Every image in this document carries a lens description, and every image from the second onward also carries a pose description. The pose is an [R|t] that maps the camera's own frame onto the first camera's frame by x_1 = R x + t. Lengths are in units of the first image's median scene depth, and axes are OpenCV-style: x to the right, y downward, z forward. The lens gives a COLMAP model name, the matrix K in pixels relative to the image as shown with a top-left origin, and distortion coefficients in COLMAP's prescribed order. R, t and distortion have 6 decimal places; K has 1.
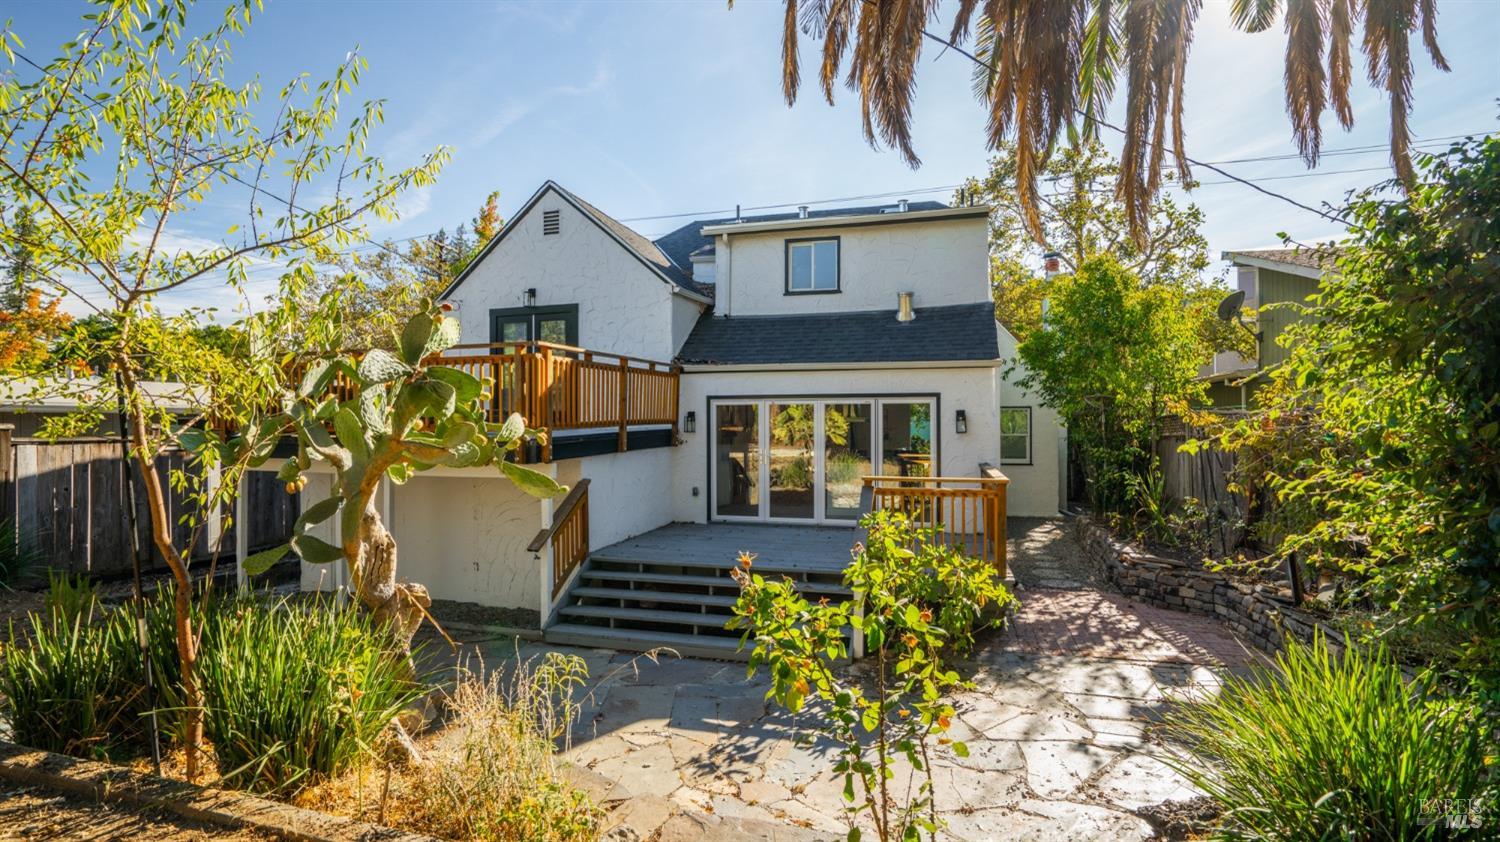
lens RADIAL K [[692.0, 0, 750.0], [0, 692.0, 421.0], [0, 0, 1]] dist [-0.057692, 0.021654]
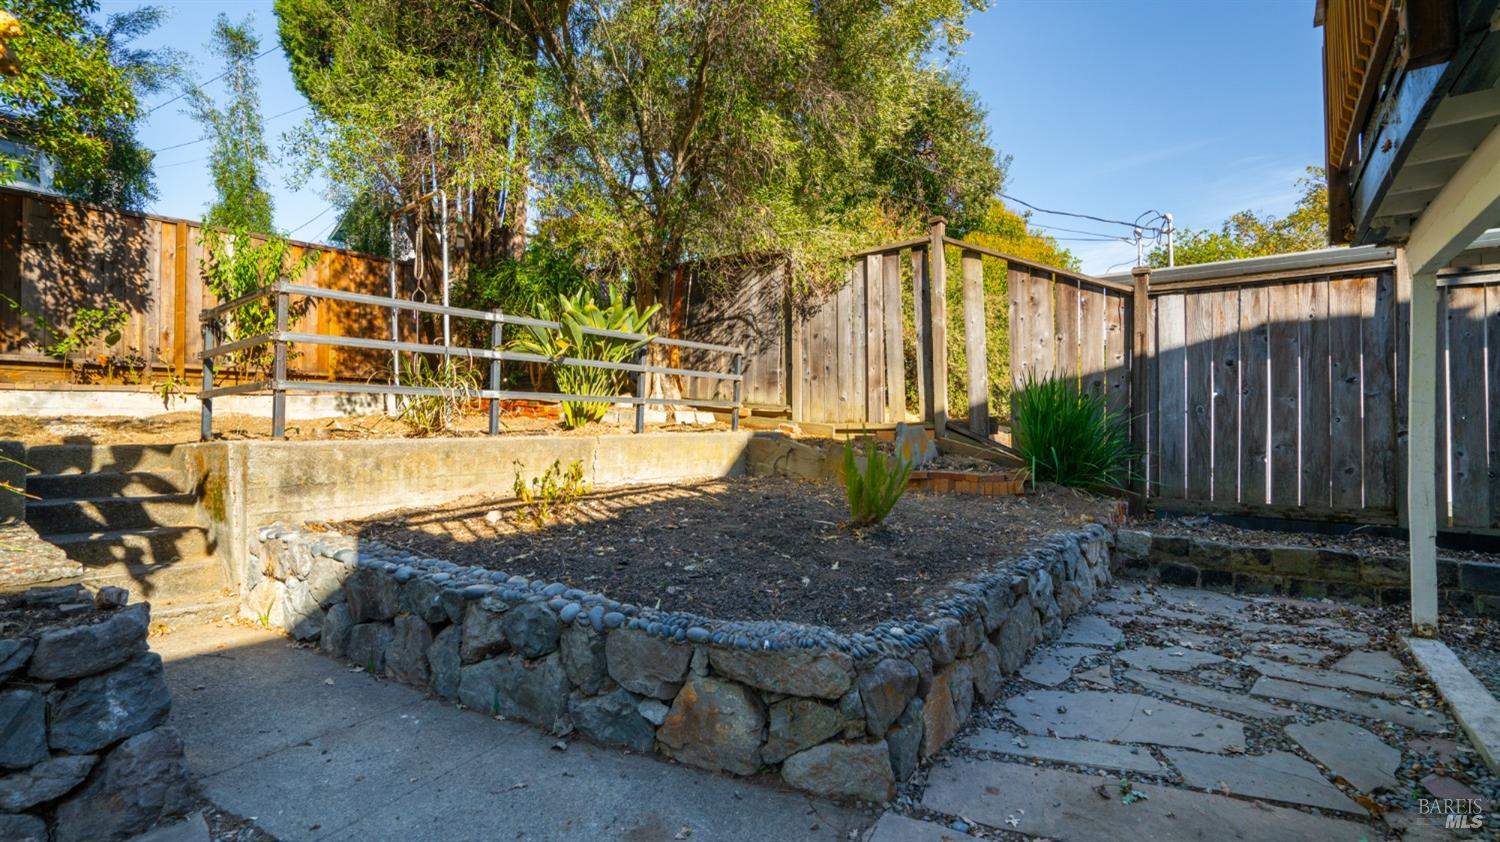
lens RADIAL K [[692.0, 0, 750.0], [0, 692.0, 421.0], [0, 0, 1]] dist [-0.057692, 0.021654]
pose [[-0.361325, -0.004703, -0.932428, -0.274915], [0.009253, 0.999920, -0.008629, 0.148742], [0.932394, -0.011746, -0.361253, 0.775214]]
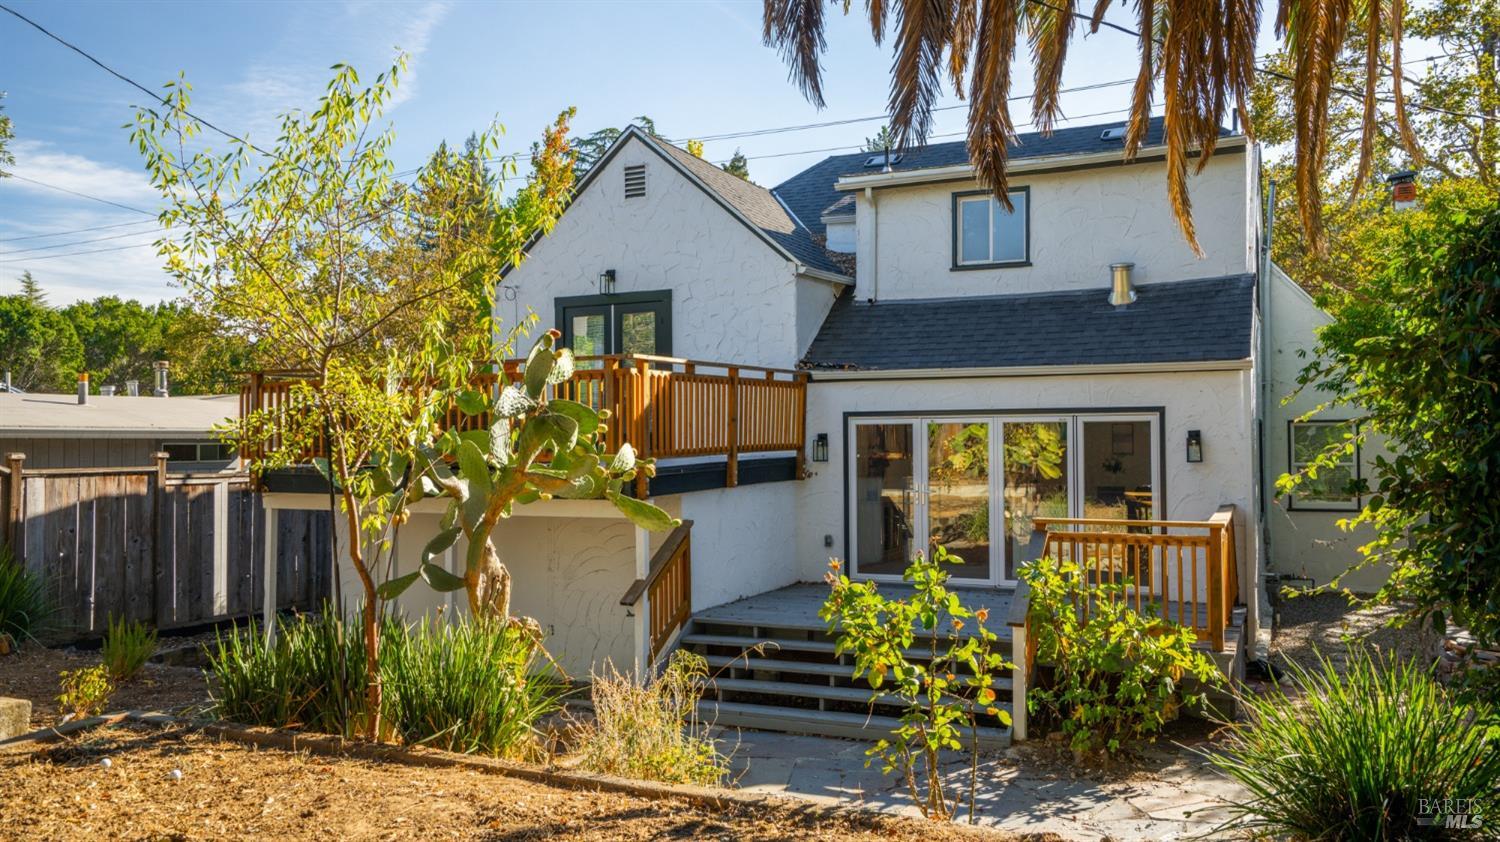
lens RADIAL K [[1159.6, 0, 750.0], [0, 1159.6, 421.0], [0, 0, 1]] dist [0.022793, 0.034677]
pose [[0.986905, -0.006530, -0.161172, 0.048700], [0.003888, 0.999853, -0.016702, -0.007895], [0.161257, 0.015857, 0.986785, -0.301659]]
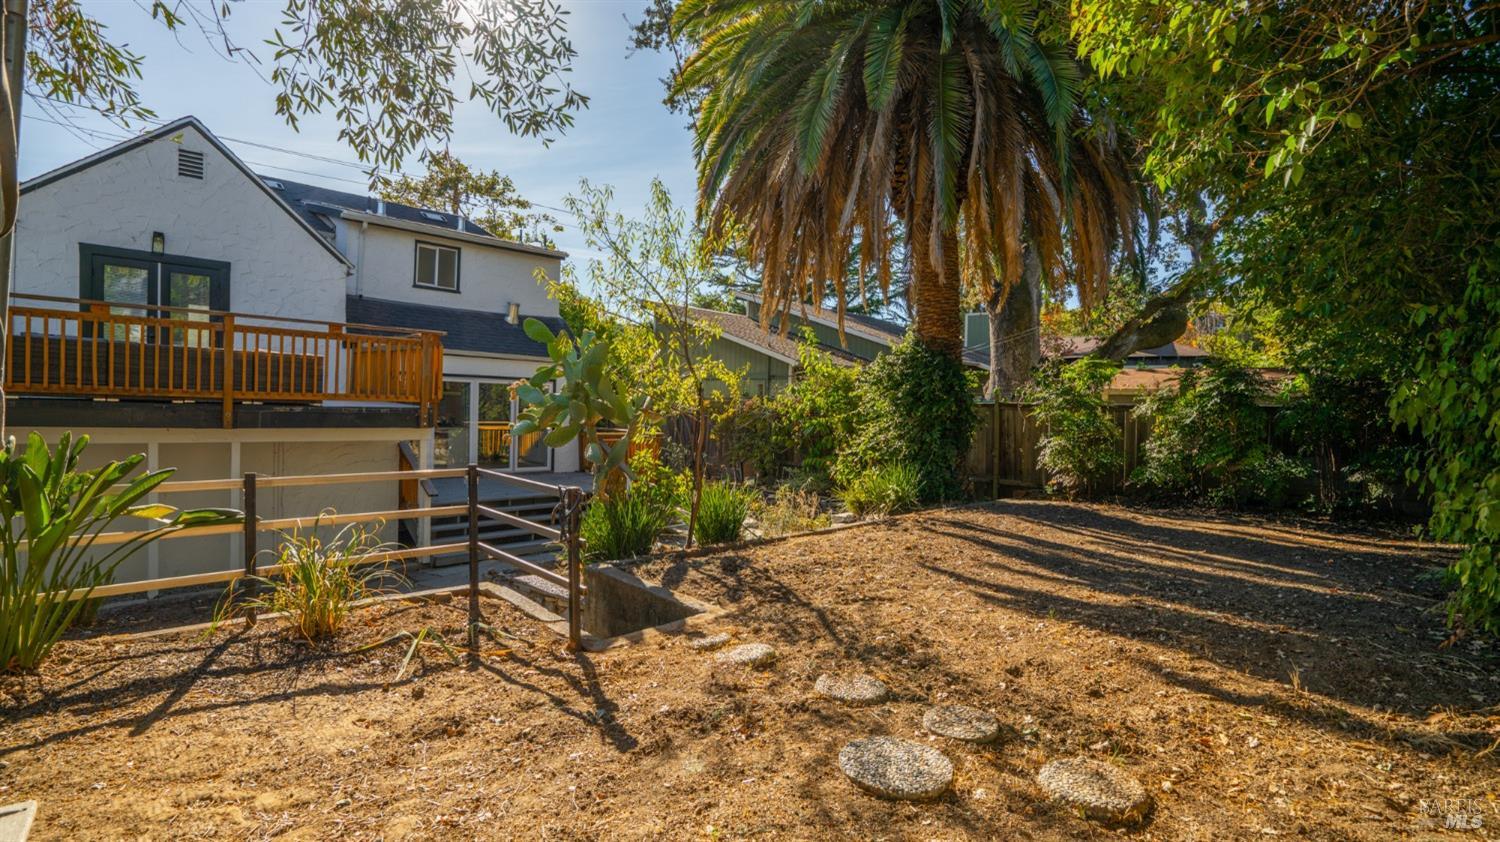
lens RADIAL K [[692.0, 0, 750.0], [0, 692.0, 421.0], [0, 0, 1]] dist [-0.057692, 0.021654]
pose [[0.482951, -0.003567, 0.875640, -0.930258], [-0.036342, 0.999048, 0.024113, -0.002200], [-0.874893, -0.043468, 0.482362, -0.100004]]
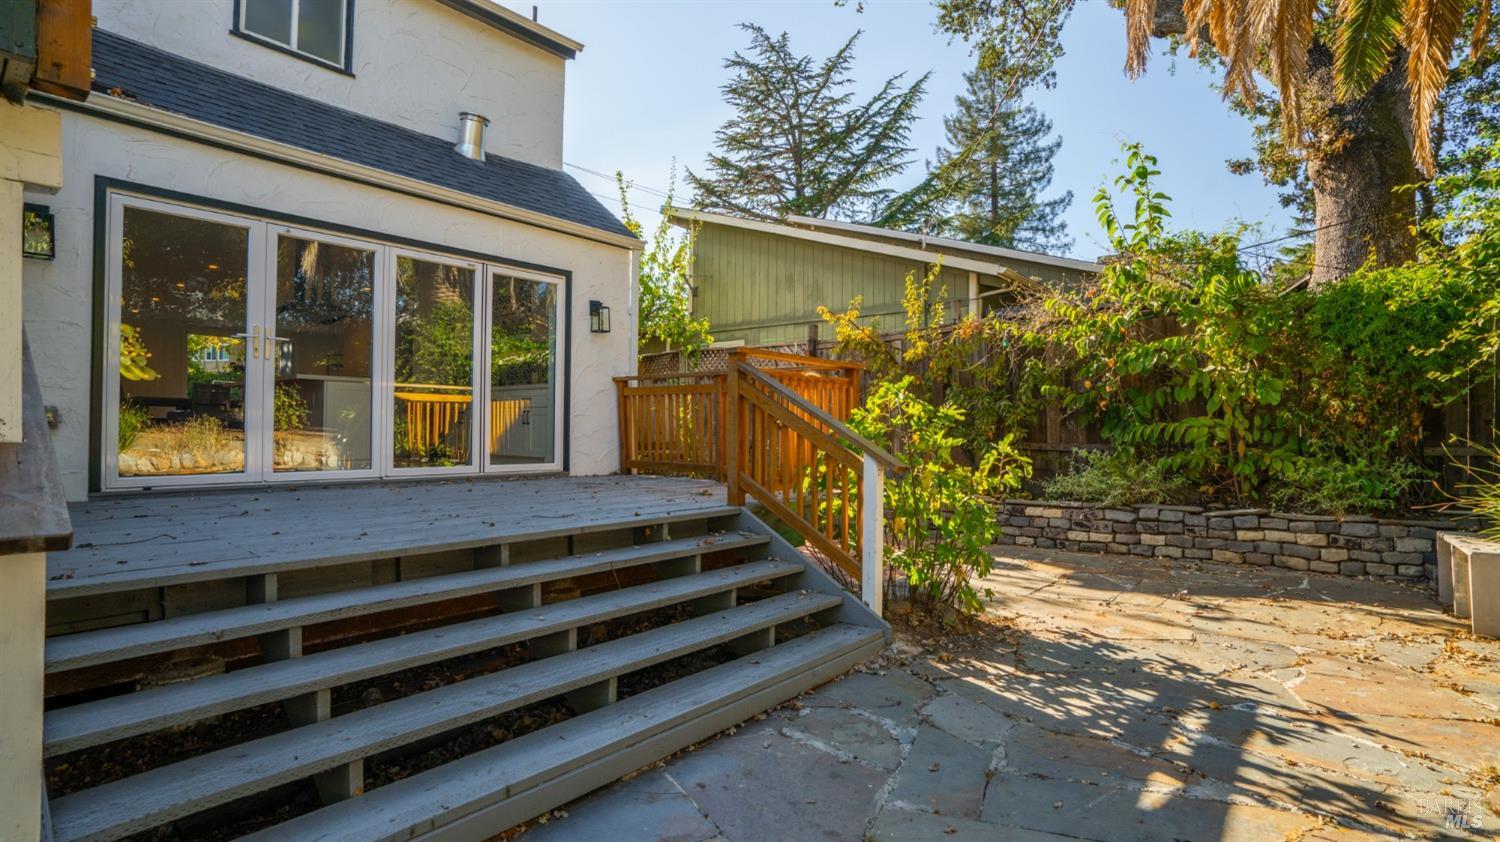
lens RADIAL K [[709.7, 0, 750.0], [0, 709.7, 421.0], [0, 0, 1]] dist [-0.060235, 0.024696]
pose [[0.409340, 0.015774, 0.912245, -0.322304], [-0.015456, 0.999827, -0.010353, 0.125014], [-0.912251, -0.009861, 0.409513, 0.619858]]
